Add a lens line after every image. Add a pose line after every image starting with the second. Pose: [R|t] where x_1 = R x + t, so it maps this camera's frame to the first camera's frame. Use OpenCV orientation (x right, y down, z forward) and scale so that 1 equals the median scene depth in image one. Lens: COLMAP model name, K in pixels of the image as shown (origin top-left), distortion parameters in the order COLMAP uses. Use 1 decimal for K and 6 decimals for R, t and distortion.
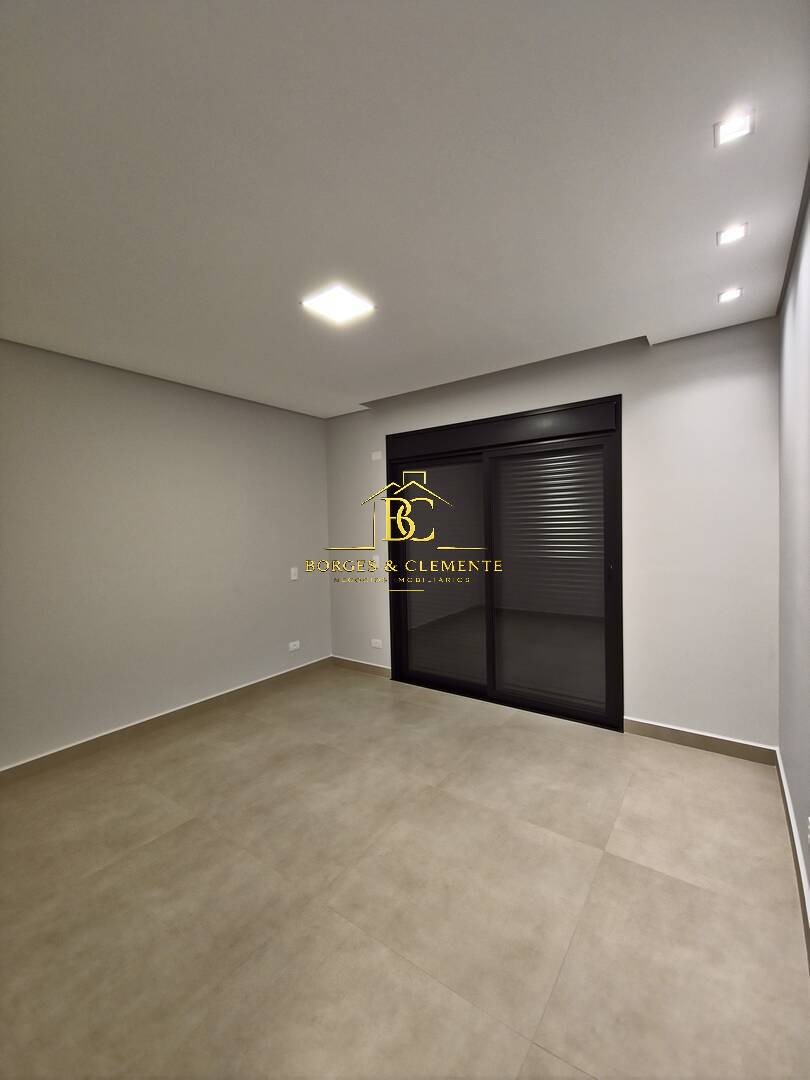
lens RADIAL K [[437.7, 0, 407.6], [0, 437.7, 537.6], [0, 0, 1]] dist [0.000222, -0.006889]
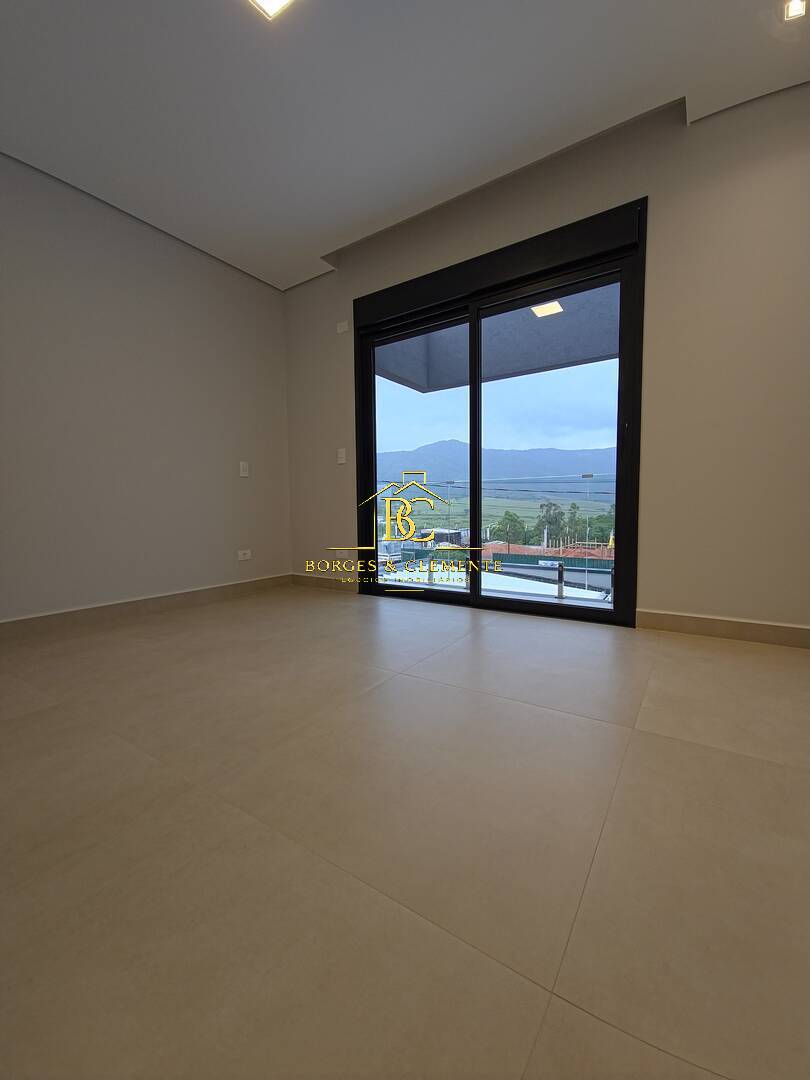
lens RADIAL K [[437.7, 0, 407.6], [0, 437.7, 537.6], [0, 0, 1]] dist [0.000222, -0.006889]
pose [[0.999323, 0.008709, 0.035751, 0.037607], [-0.010483, 0.998708, 0.049726, 0.242017], [-0.035272, -0.050067, 0.998123, 0.207716]]
